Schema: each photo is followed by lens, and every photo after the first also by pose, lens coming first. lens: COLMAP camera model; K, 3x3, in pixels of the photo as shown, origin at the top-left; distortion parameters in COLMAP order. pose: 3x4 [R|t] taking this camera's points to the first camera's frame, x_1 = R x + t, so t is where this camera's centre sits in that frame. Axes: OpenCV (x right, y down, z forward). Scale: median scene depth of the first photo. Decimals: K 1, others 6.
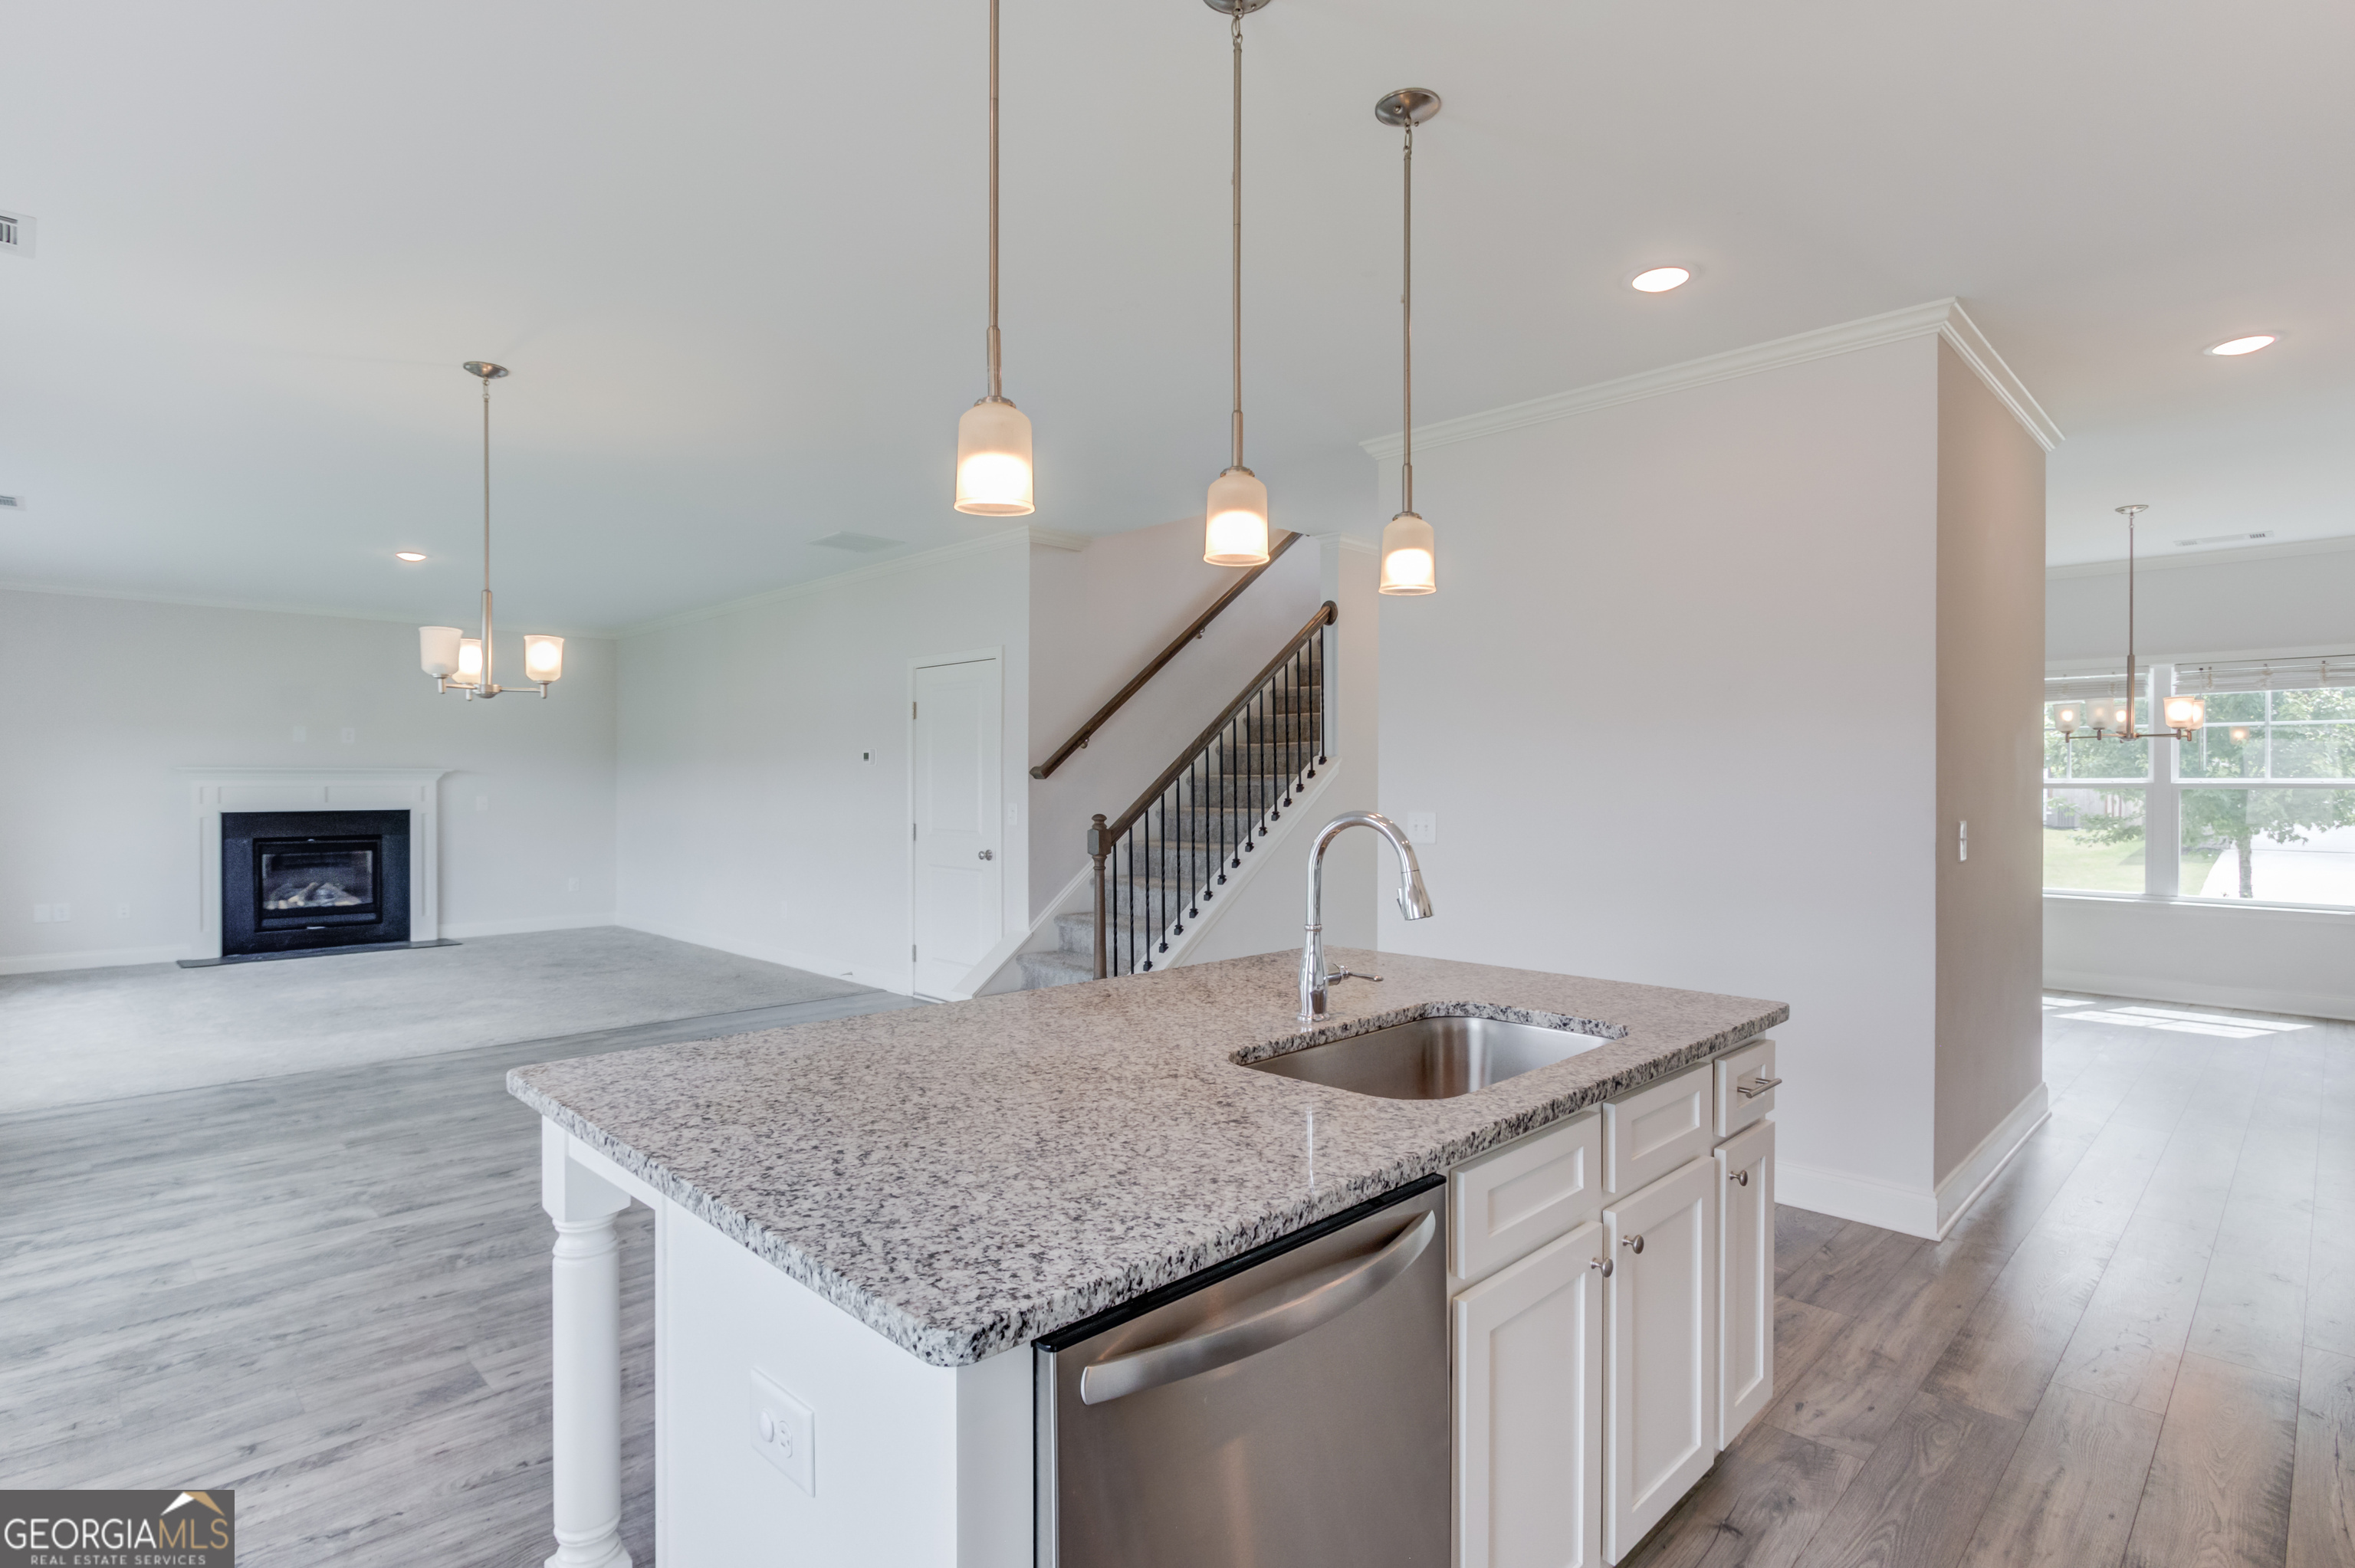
lens RADIAL K [[1135.5, 0, 1191.8], [0, 1135.5, 793.2], [0, 0, 1]] dist [0.020568, -0.000030]
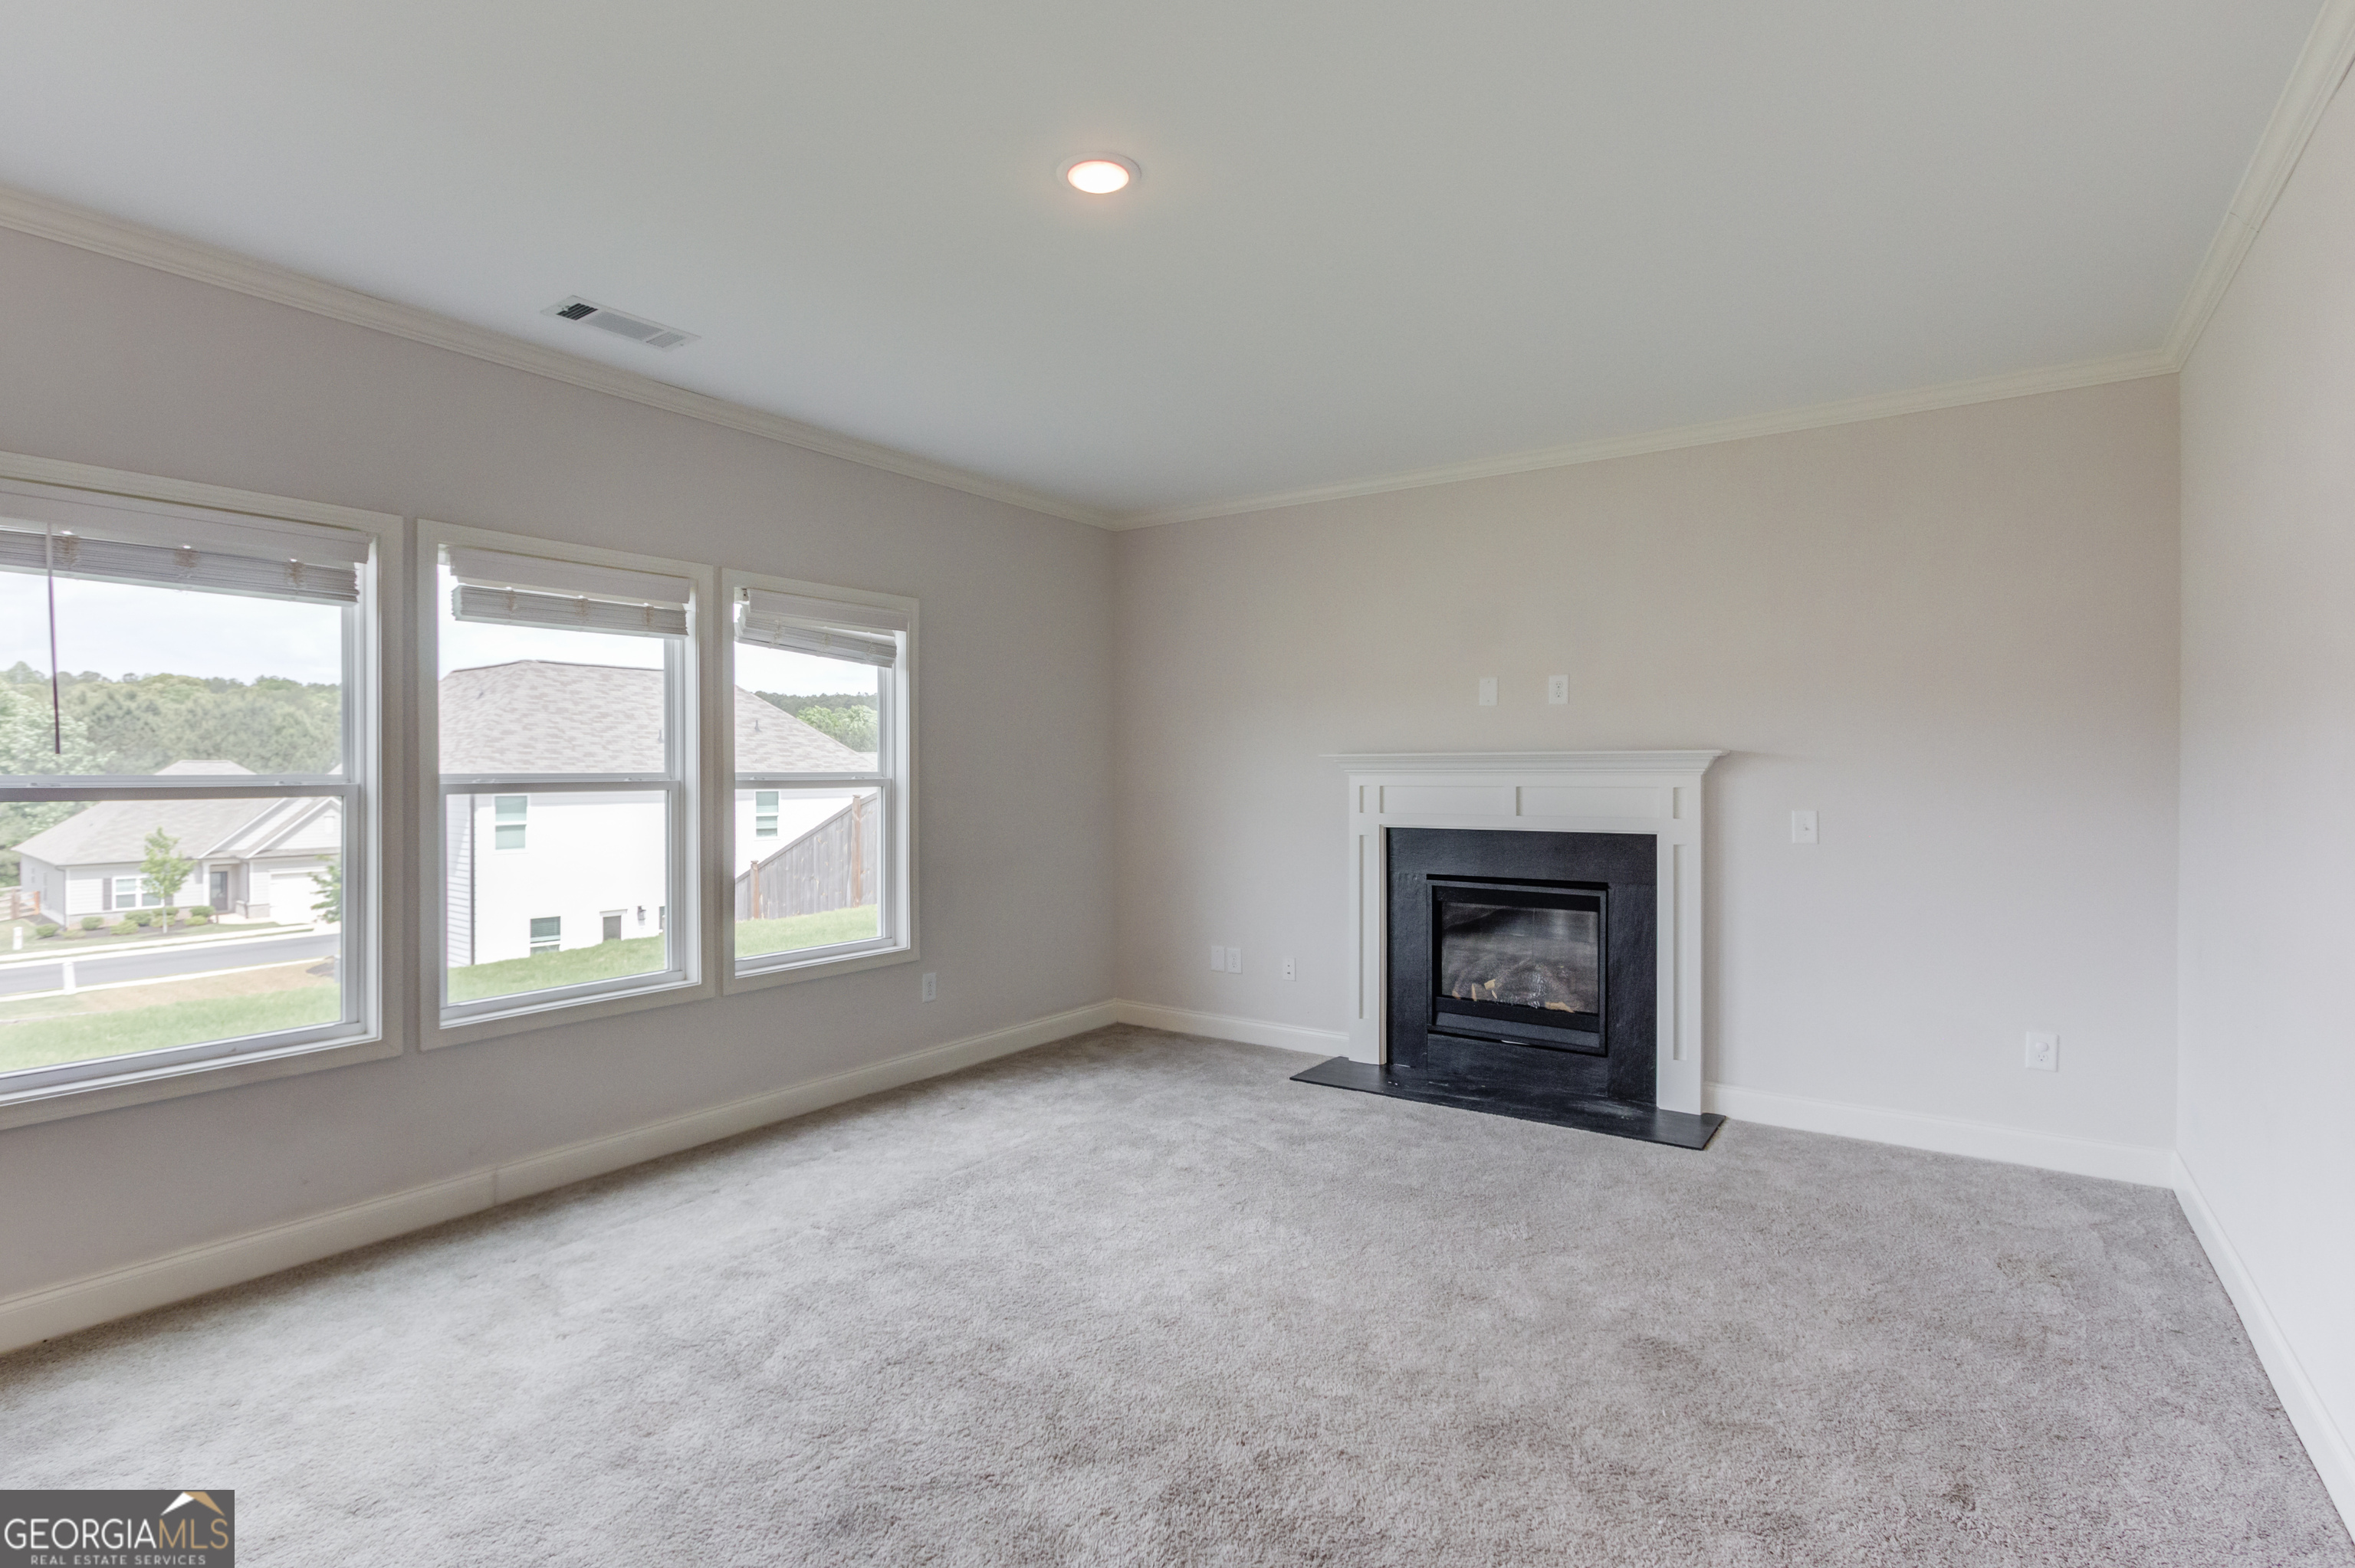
lens RADIAL K [[1145.1, 0, 1117.0], [0, 1145.1, 760.8], [0, 0, 1]] dist [-0.011243, 0.005495]
pose [[0.162090, -0.009132, -0.986734, -0.250961], [-0.006151, 0.999928, -0.010264, -0.011022], [0.986757, 0.007733, 0.162022, 0.721015]]
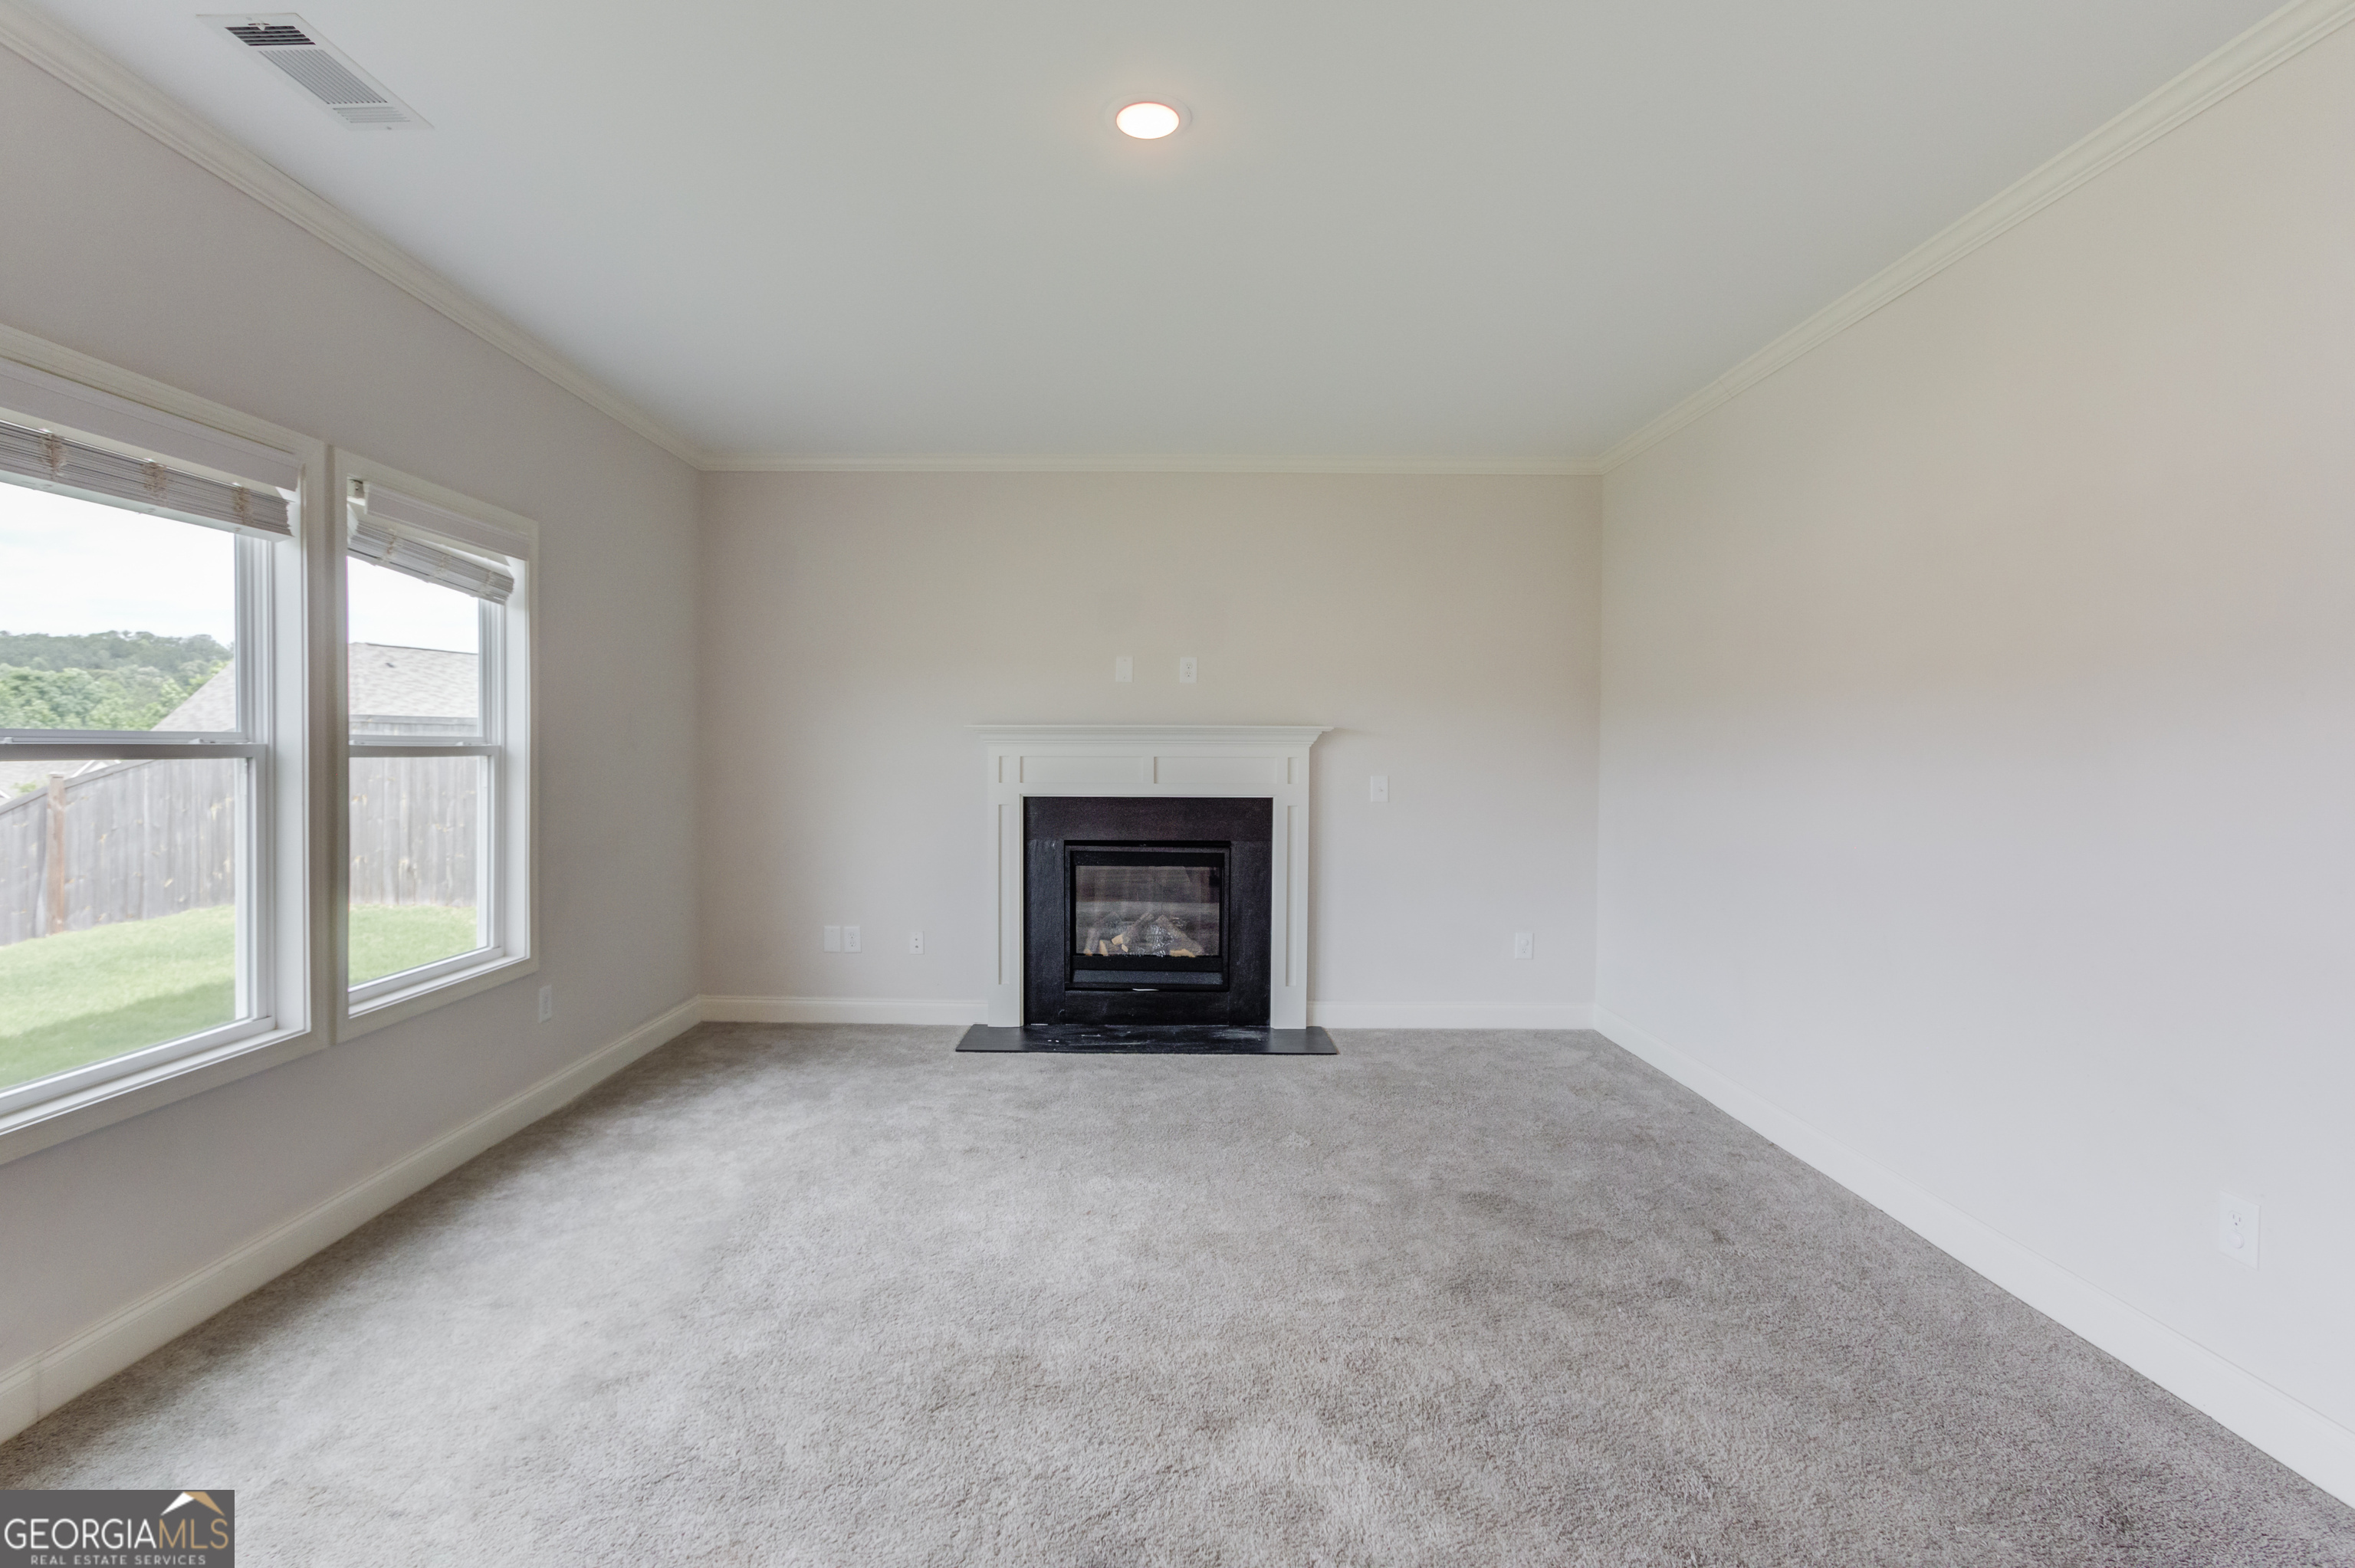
lens RADIAL K [[1145.1, 0, 1137.1], [0, 1145.1, 748.7], [0, 0, 1]] dist [-0.011243, 0.005495]
pose [[0.706563, 0.001698, -0.707648, -0.336079], [-0.010162, 0.999918, -0.007748, -0.005169], [0.707577, 0.012666, 0.706523, 0.567752]]
